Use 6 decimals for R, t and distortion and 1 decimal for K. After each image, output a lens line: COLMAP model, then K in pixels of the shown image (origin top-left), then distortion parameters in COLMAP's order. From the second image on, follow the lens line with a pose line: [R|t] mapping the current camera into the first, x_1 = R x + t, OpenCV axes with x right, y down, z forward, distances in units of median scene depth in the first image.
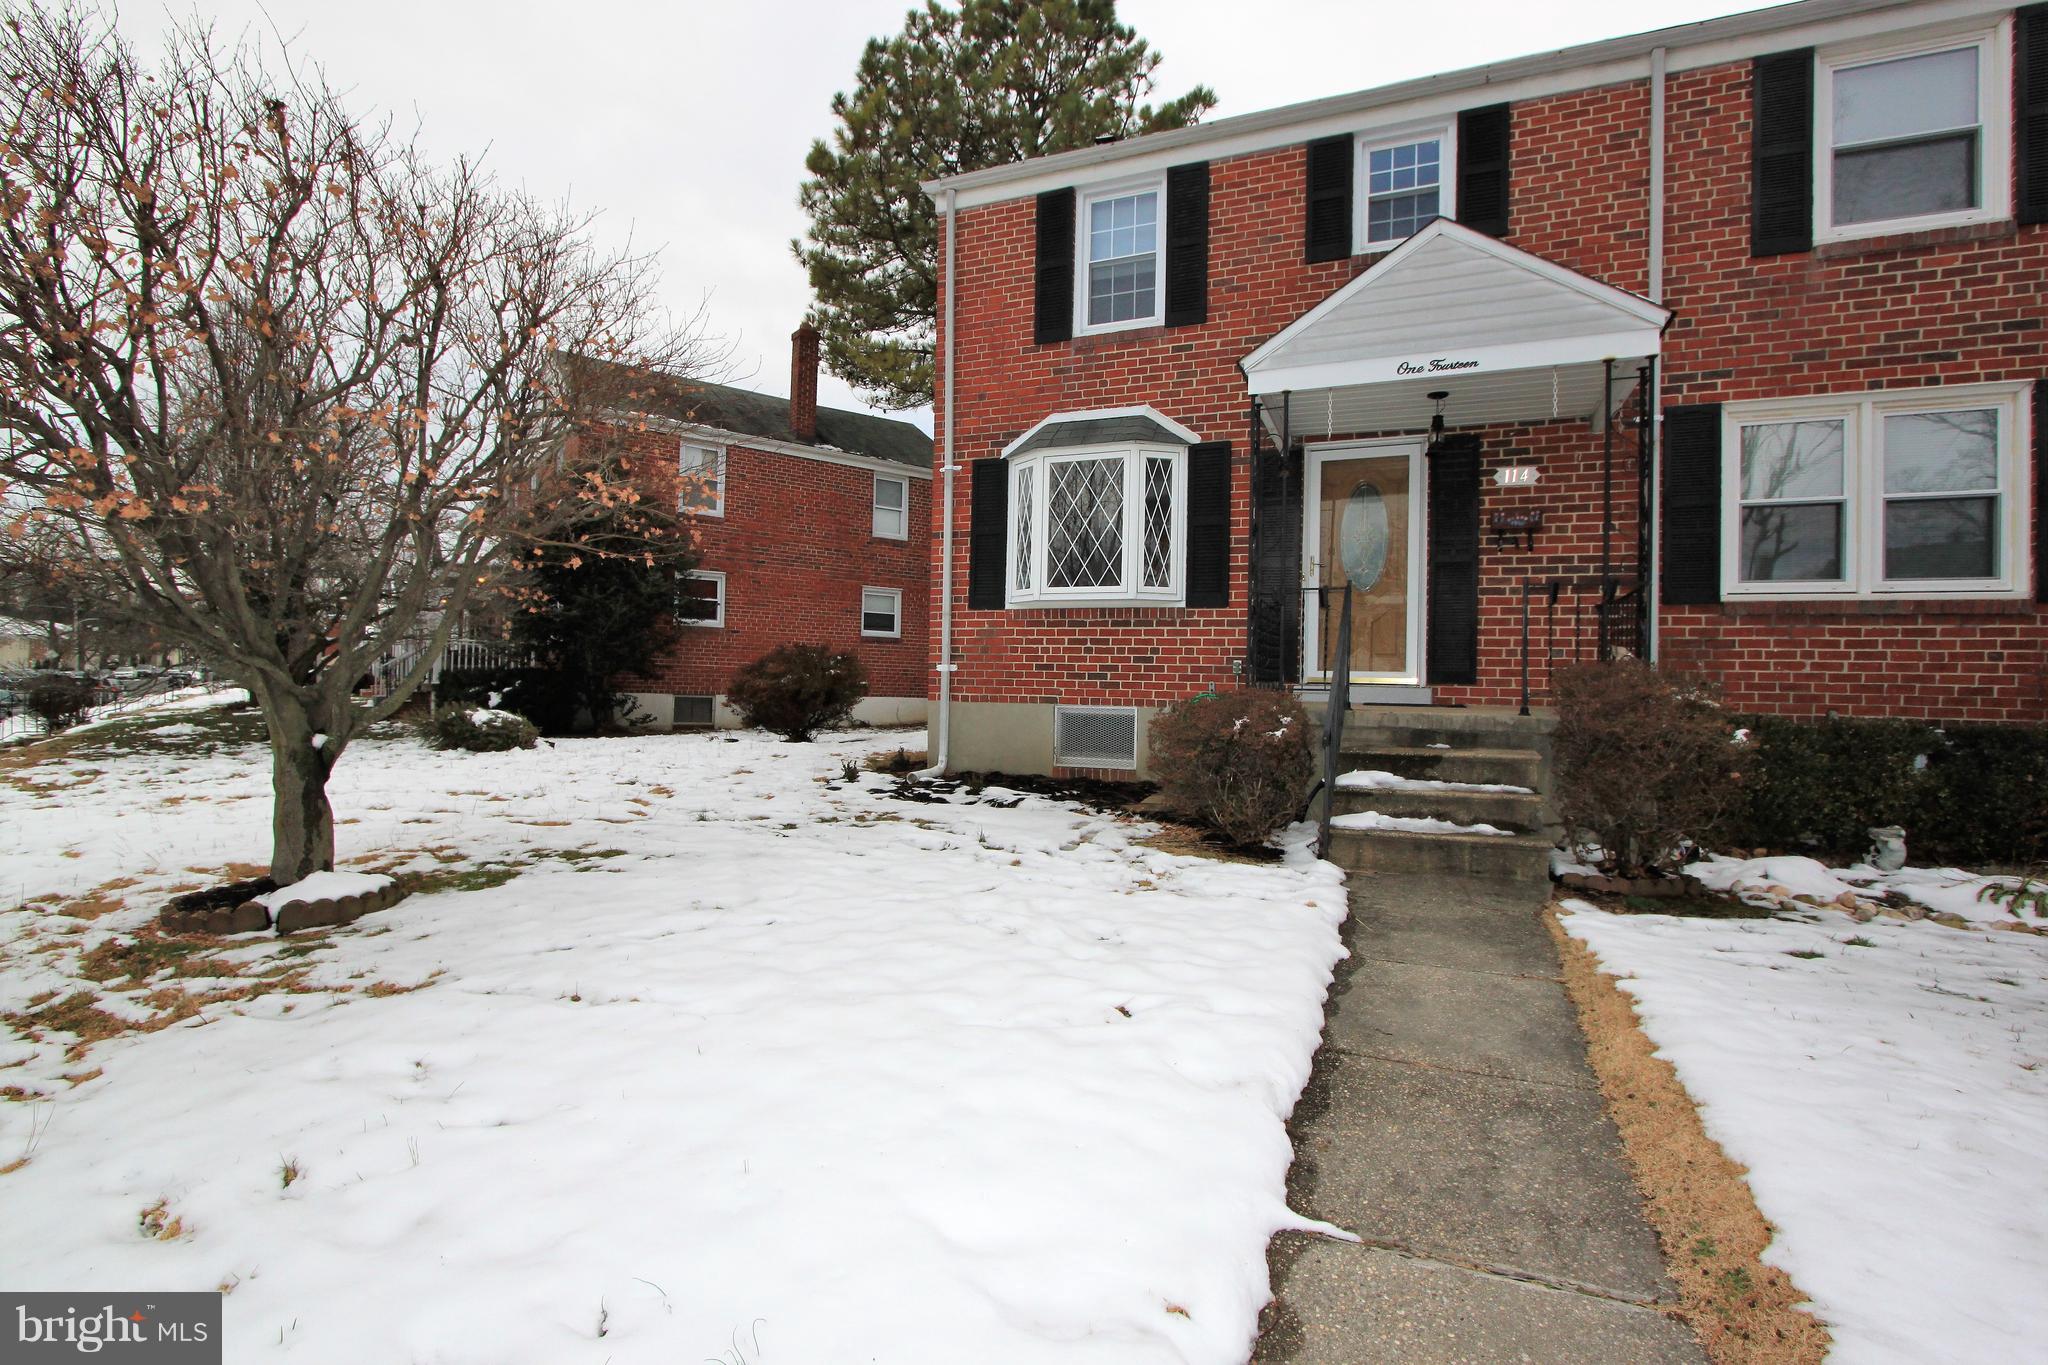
lens RADIAL K [[937.0, 0, 1016.7], [0, 937.0, 680.5], [0, 0, 1]] dist [-0.019317, 0.001174]
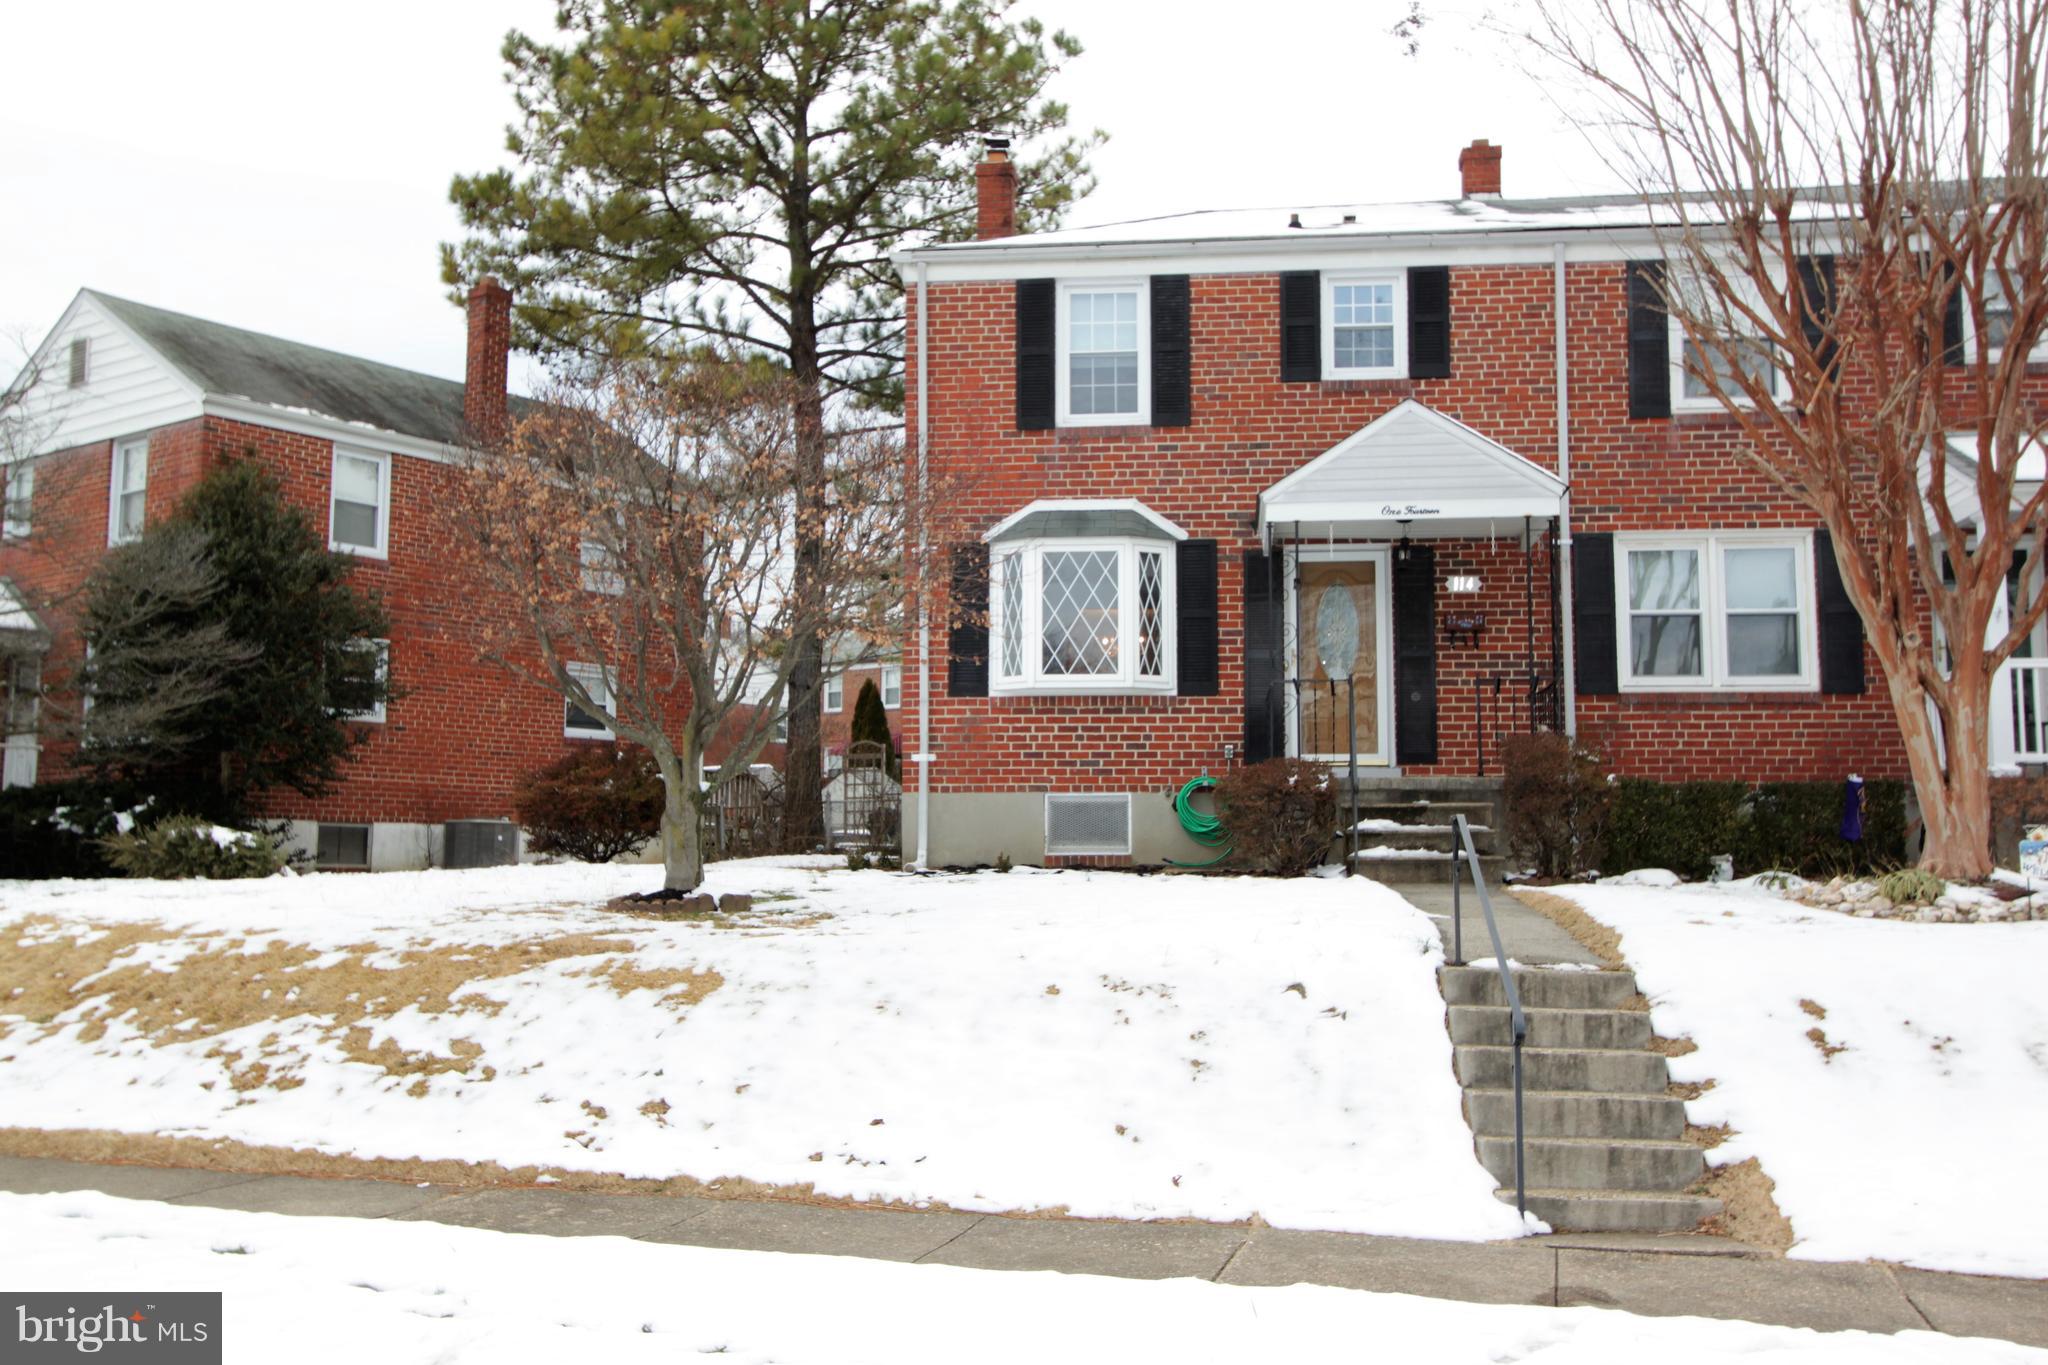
lens RADIAL K [[1936.6, 0, 1019.6], [0, 1936.6, 678.4], [0, 0, 1]] dist [-0.005724, -0.009347]
pose [[0.959097, 0.008677, 0.282946, -0.669577], [0.016336, 0.996168, -0.085923, 0.095343], [-0.282607, 0.087030, 0.955279, -1.129019]]
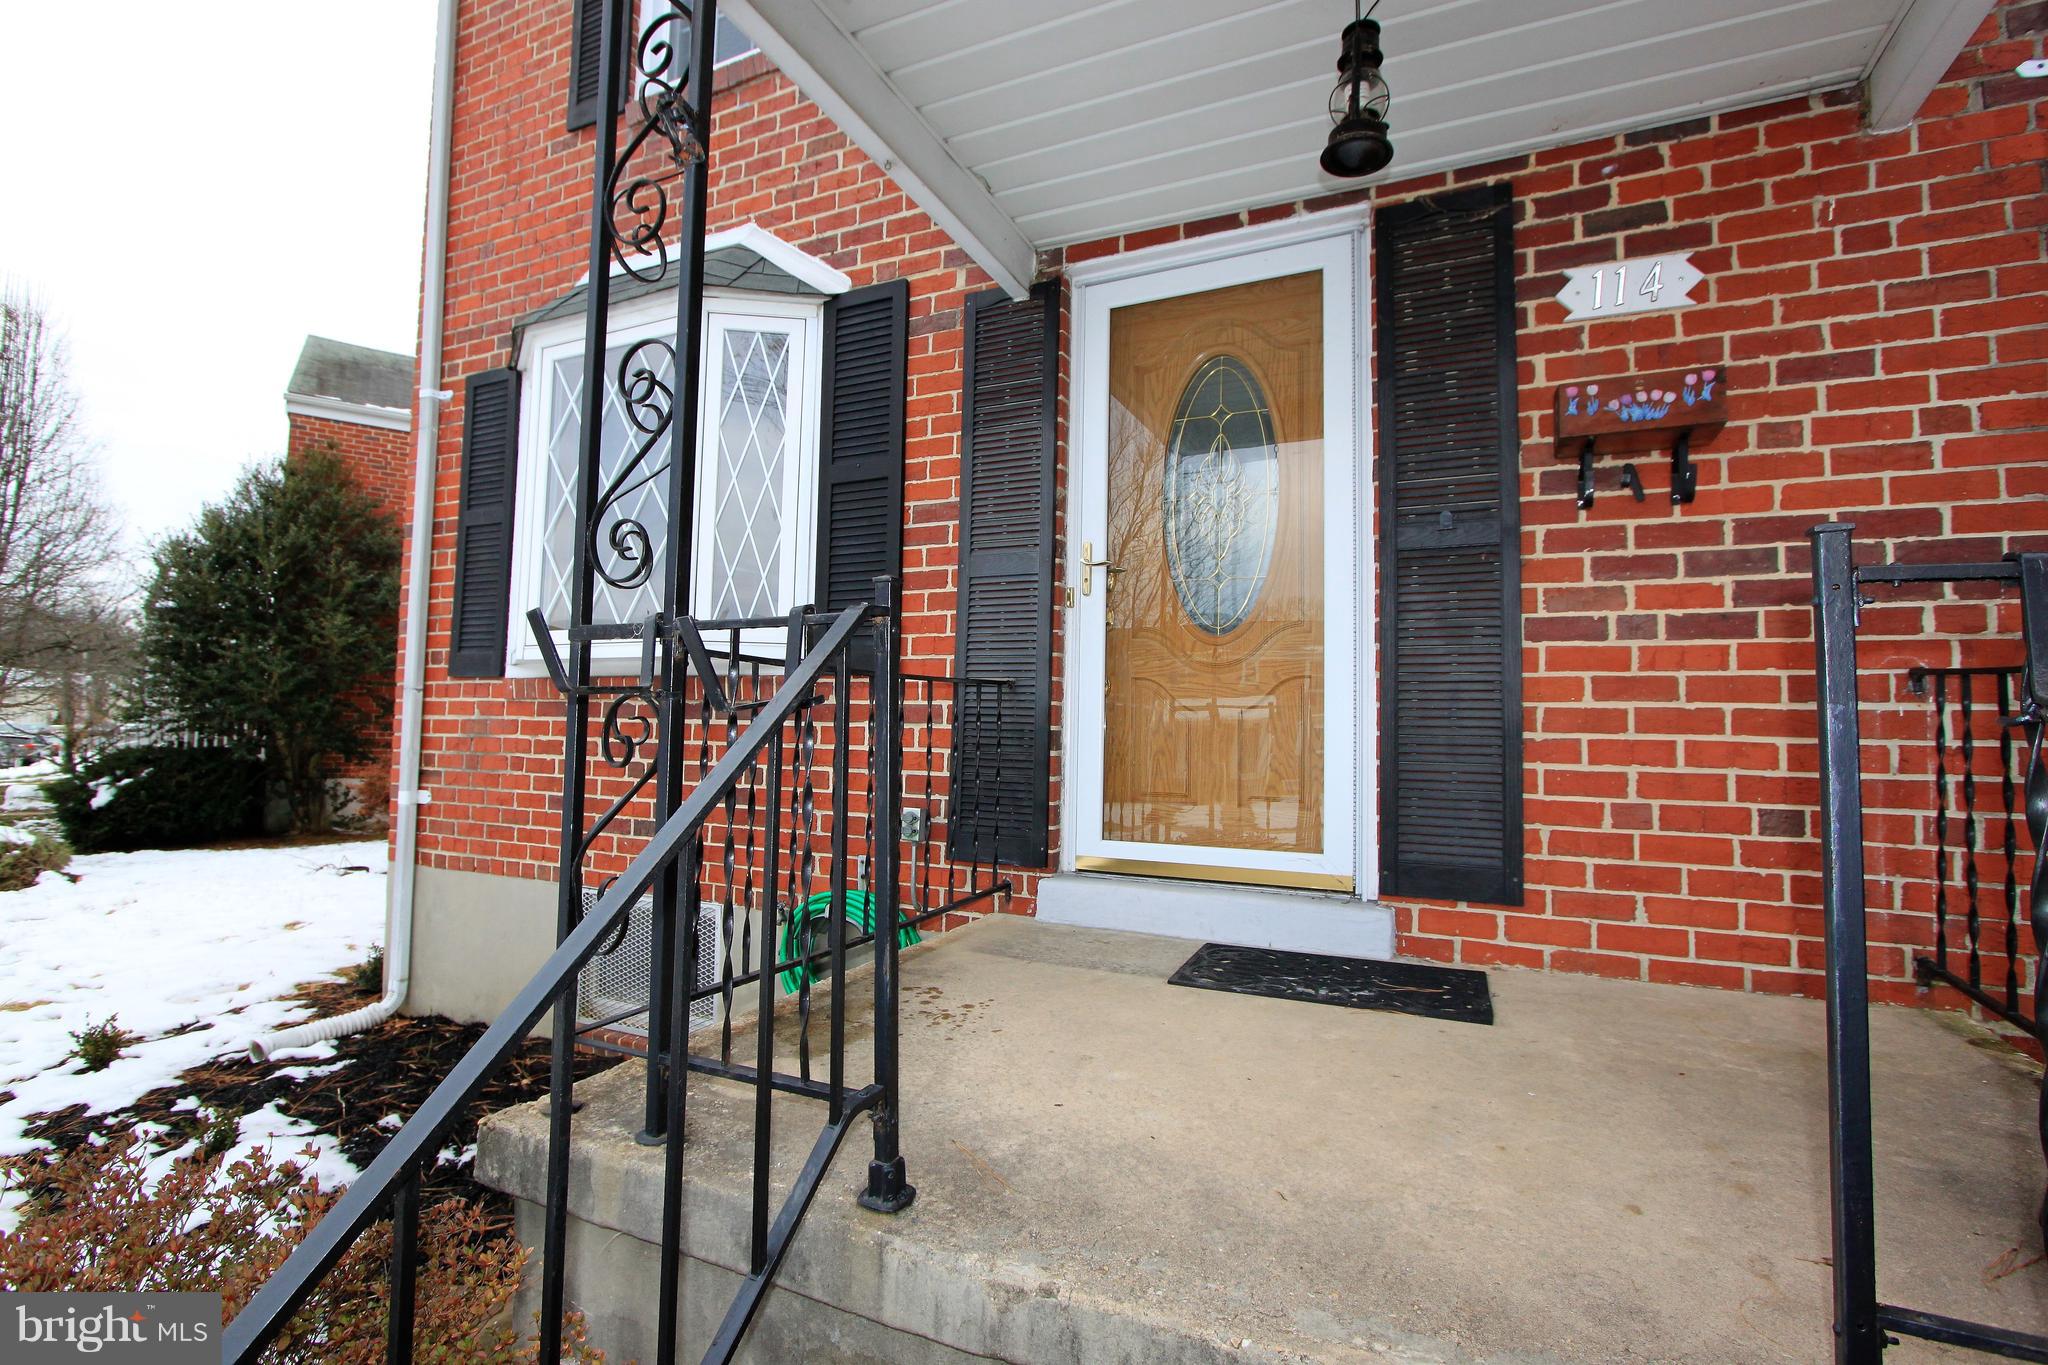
lens RADIAL K [[937.0, 0, 1016.7], [0, 937.0, 680.5], [0, 0, 1]] dist [-0.019317, 0.001174]
pose [[0.999071, -0.006170, -0.042646, 0.325643], [0.004089, 0.998804, -0.048714, -0.061420], [0.042896, 0.048495, 0.997902, 0.655136]]
